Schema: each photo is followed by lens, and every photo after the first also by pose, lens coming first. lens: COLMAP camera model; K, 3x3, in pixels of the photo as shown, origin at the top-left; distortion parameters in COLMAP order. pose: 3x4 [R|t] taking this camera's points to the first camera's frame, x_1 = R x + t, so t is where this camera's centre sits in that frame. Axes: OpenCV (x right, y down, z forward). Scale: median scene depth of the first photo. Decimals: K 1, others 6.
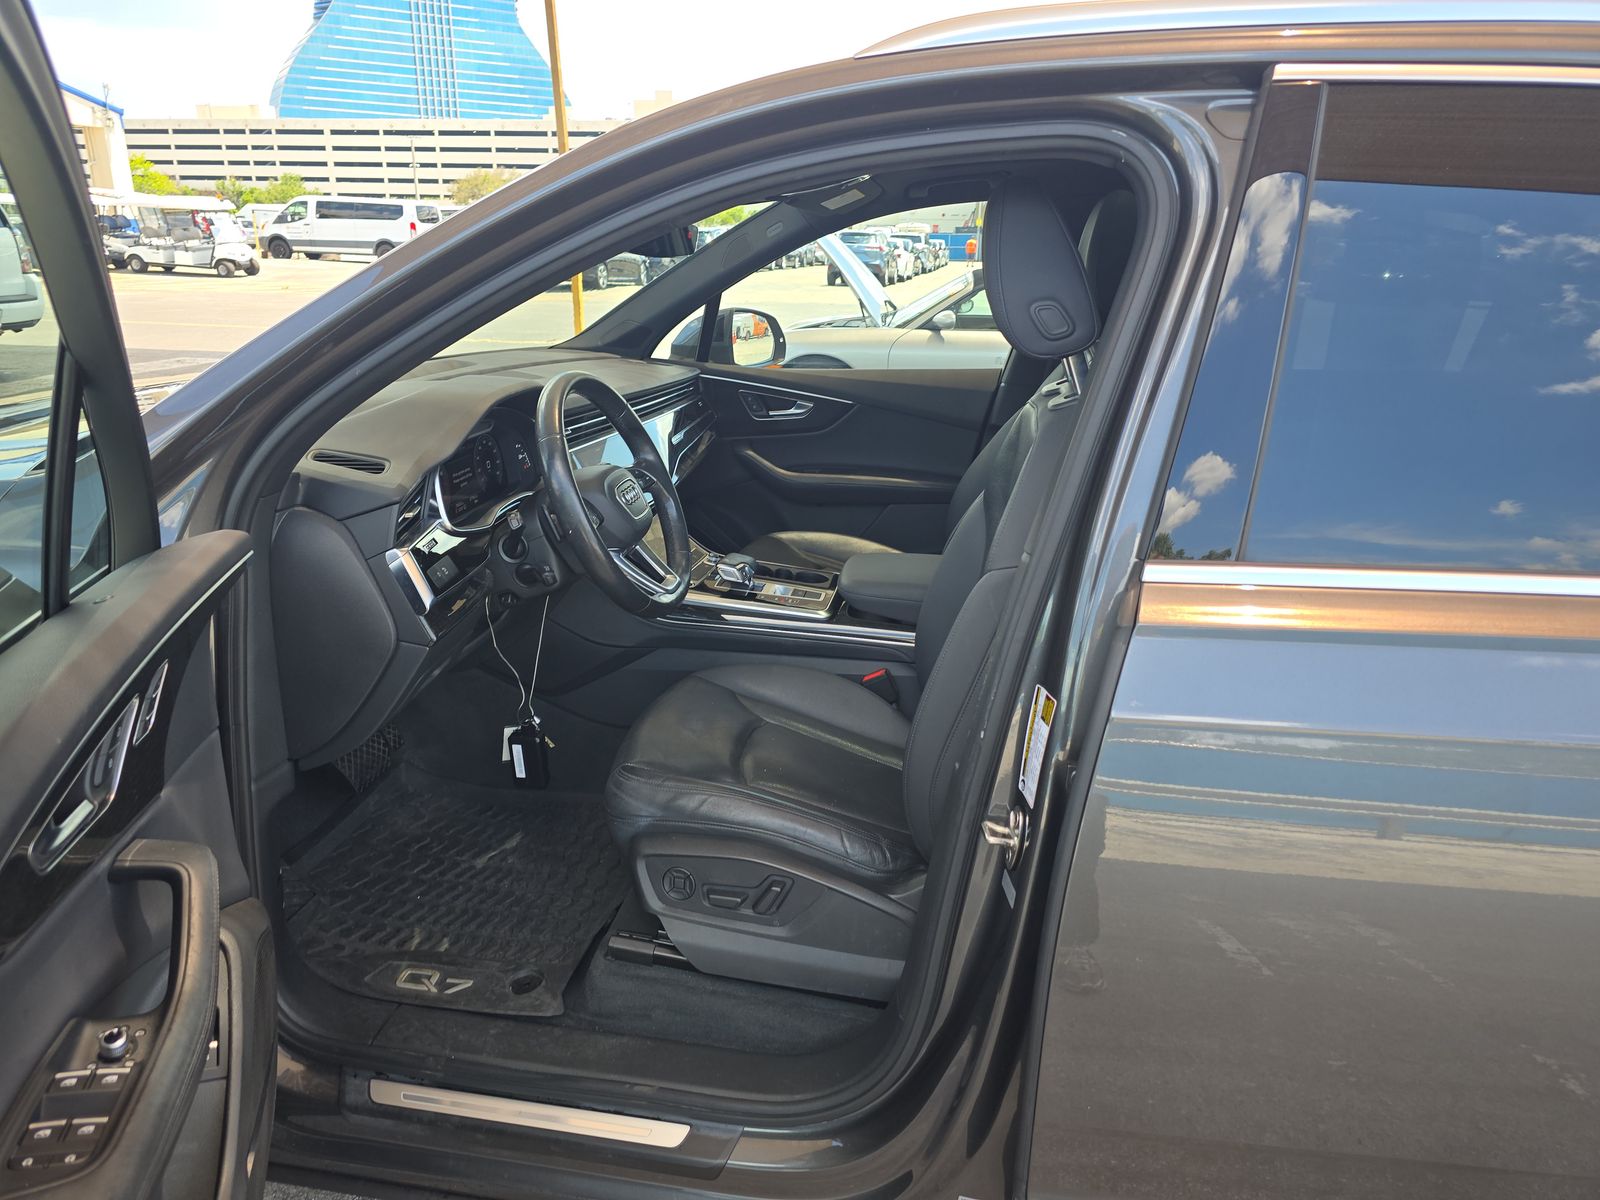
lens RADIAL K [[1084.0, 0, 789.8], [0, 1084.0, 597.8], [0, 0, 1]] dist [0.039629, -0.037262]
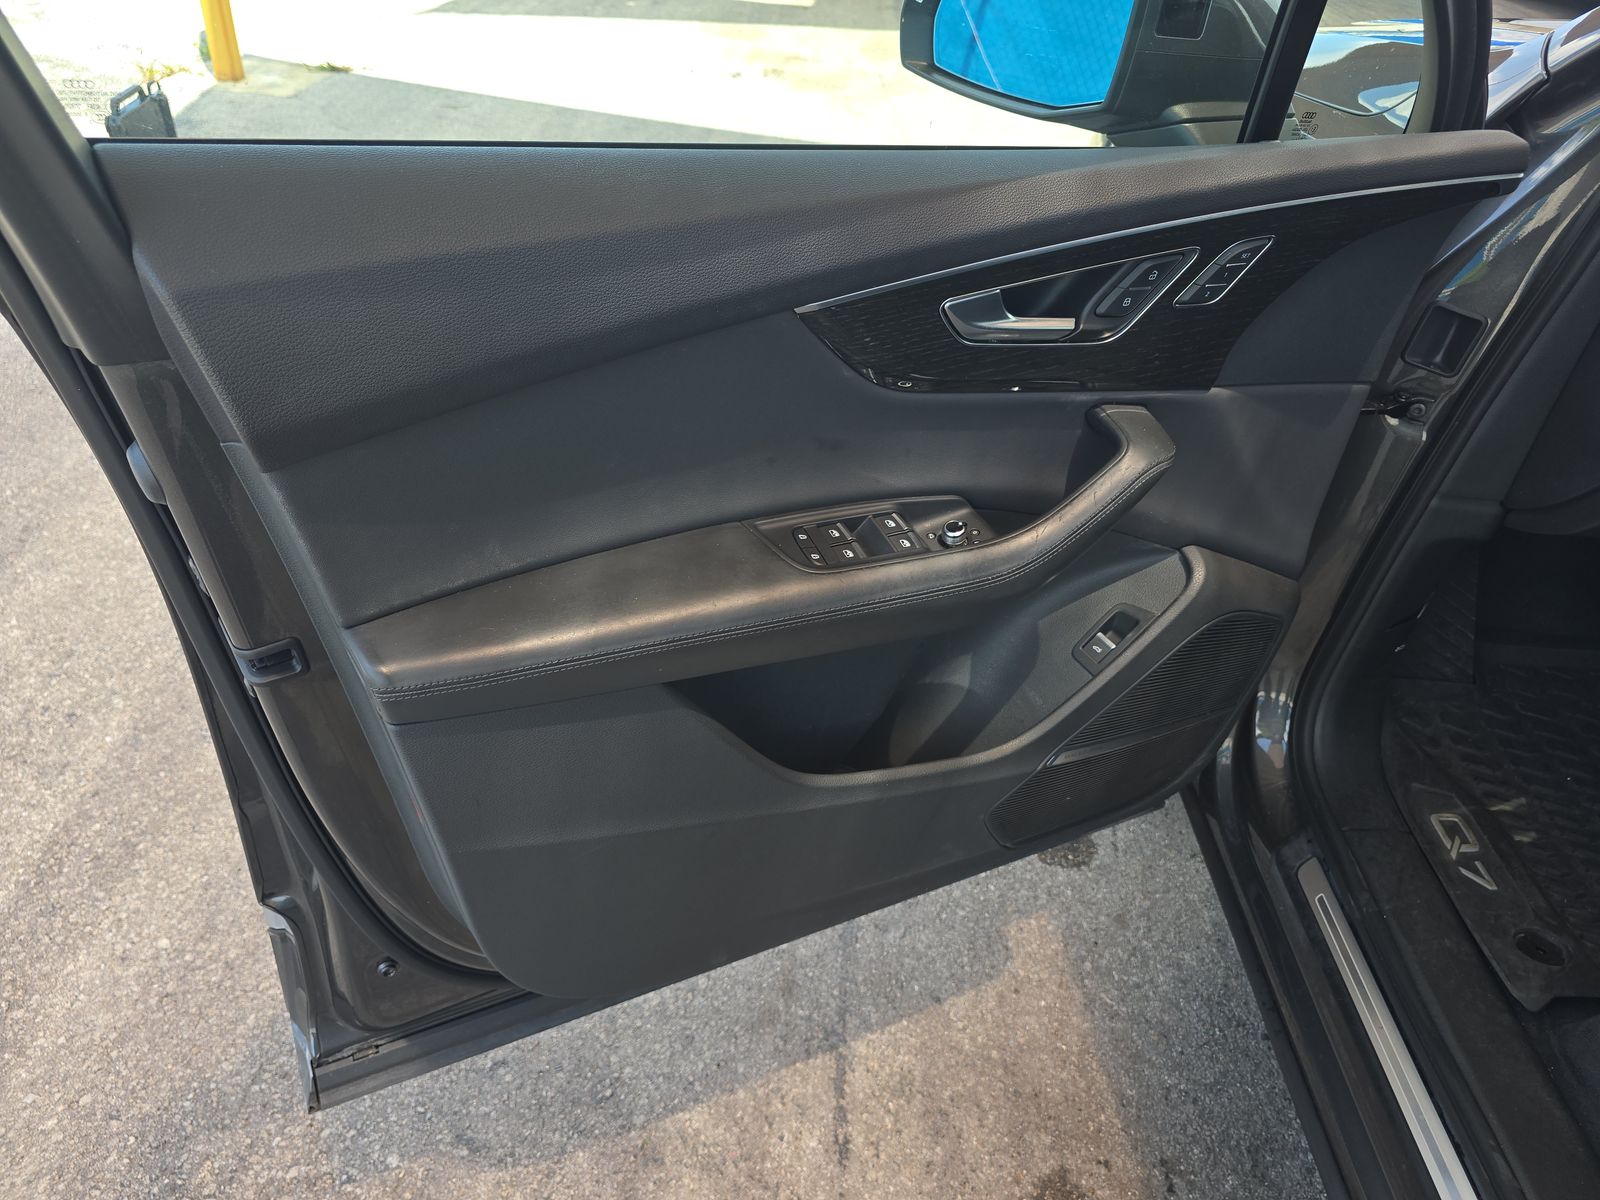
lens RADIAL K [[1084.0, 0, 789.8], [0, 1084.0, 597.8], [0, 0, 1]] dist [0.039629, -0.037262]
pose [[0.153278, 0.581174, -0.799213, 0.121823], [-0.362887, 0.785367, 0.501509, -0.007075], [0.919140, 0.213154, 0.331281, 0.263730]]
